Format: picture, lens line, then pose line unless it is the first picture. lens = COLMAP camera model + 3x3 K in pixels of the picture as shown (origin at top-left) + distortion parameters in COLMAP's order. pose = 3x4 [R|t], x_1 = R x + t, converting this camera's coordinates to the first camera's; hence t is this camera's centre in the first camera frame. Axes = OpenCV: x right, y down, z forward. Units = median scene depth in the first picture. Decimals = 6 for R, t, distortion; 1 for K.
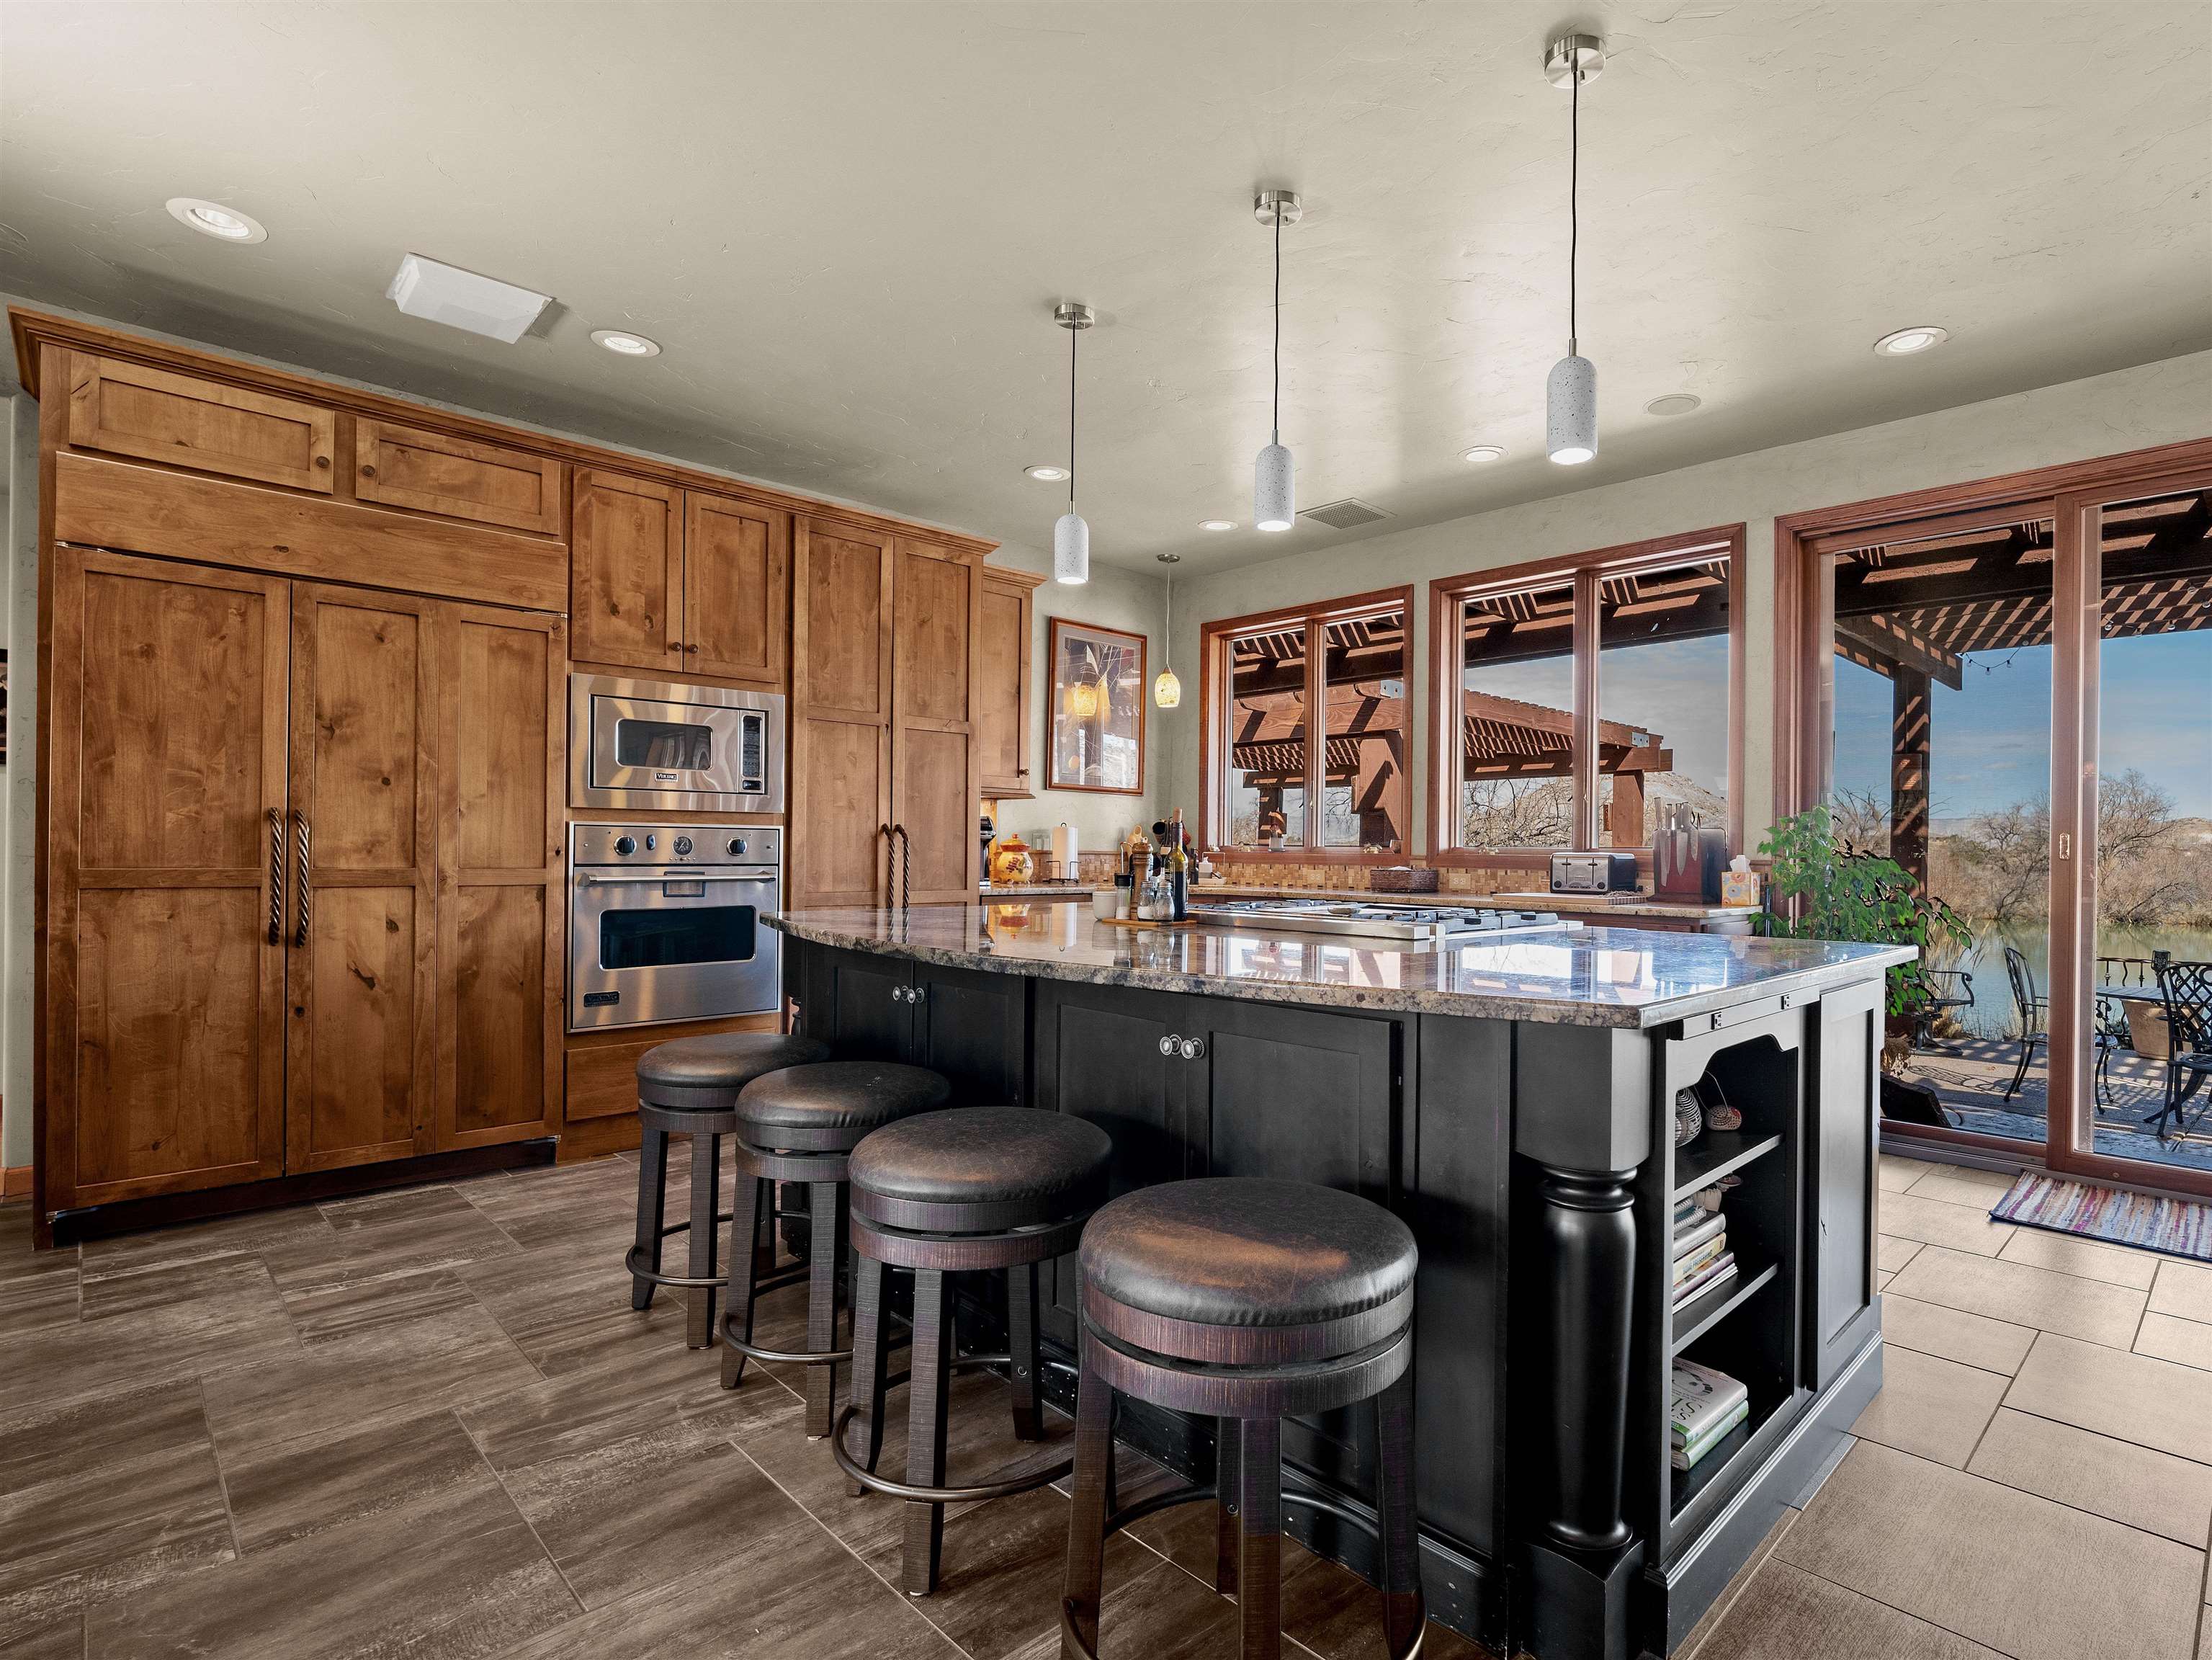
lens RADIAL K [[1101.4, 0, 1109.5], [0, 1101.4, 854.5], [0, 0, 1]] dist [-0.002138, -0.000013]
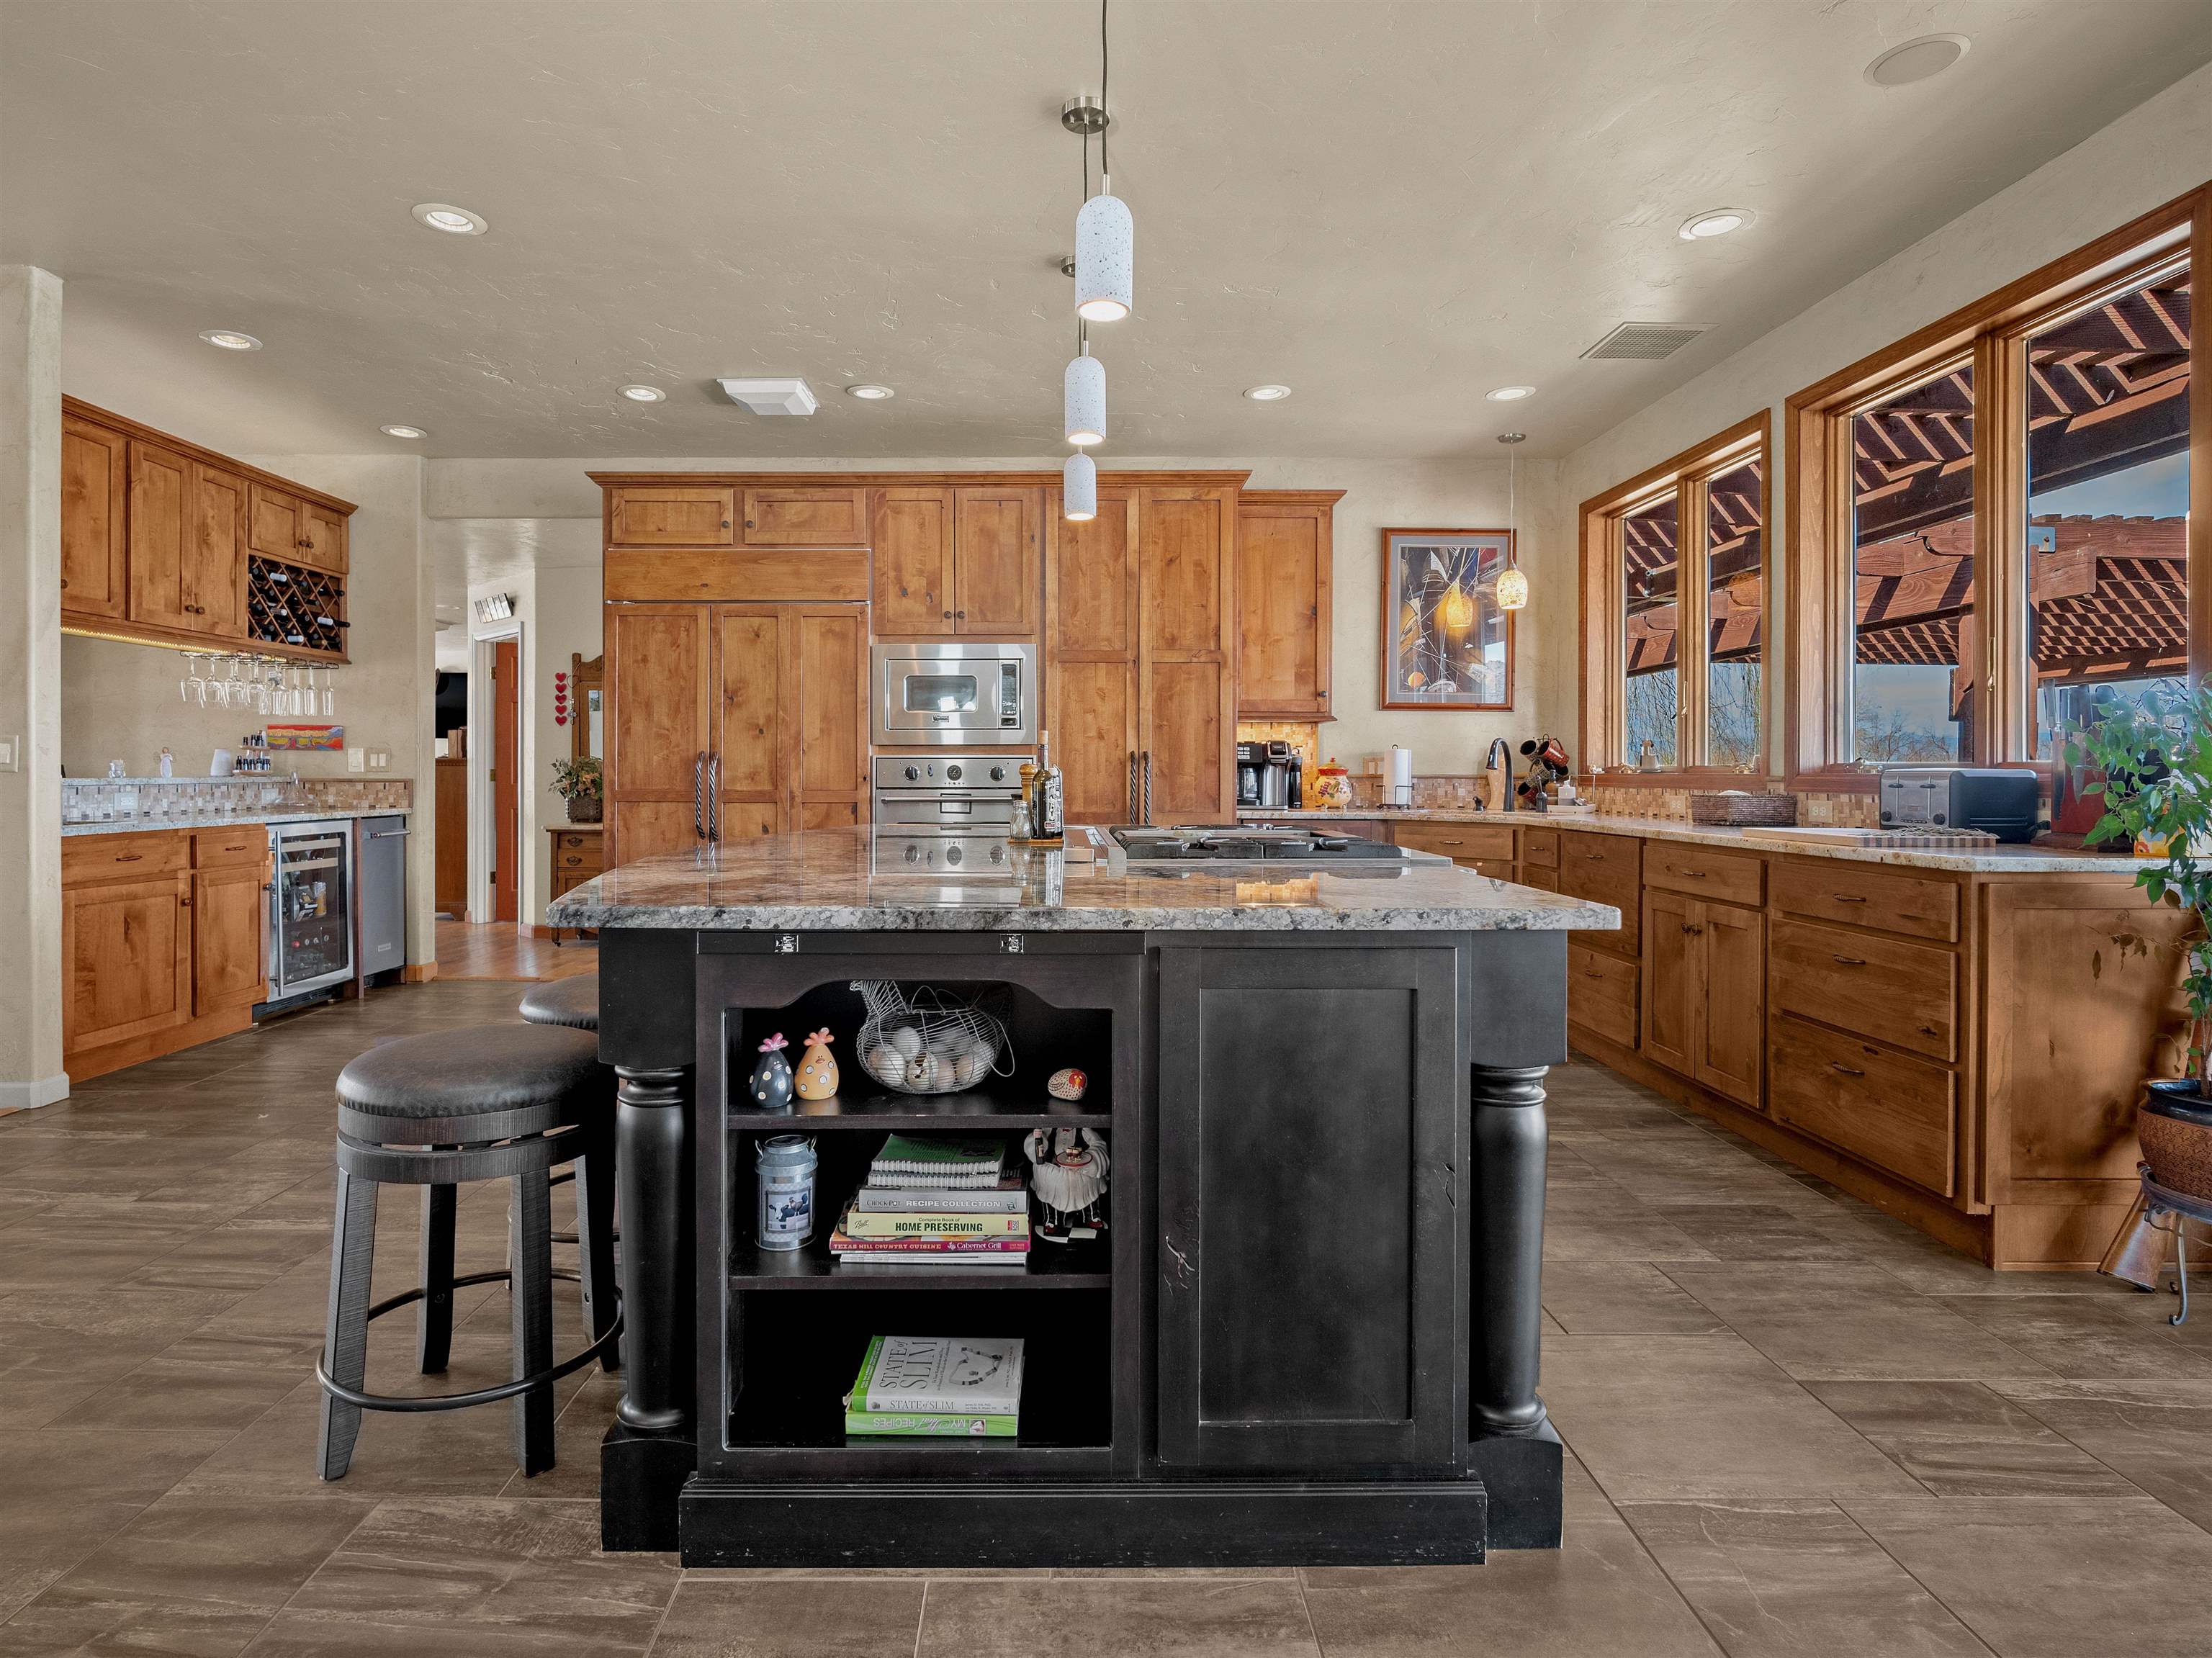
lens RADIAL K [[1067.0, 0, 1064.3], [0, 1067.0, 783.9], [0, 0, 1]] dist [-0.002079, -0.000041]
pose [[0.726741, -0.003837, -0.686900, 0.549065], [0.003939, 0.999991, -0.001419, 0.007005], [0.686900, -0.001675, 0.726750, 0.208987]]
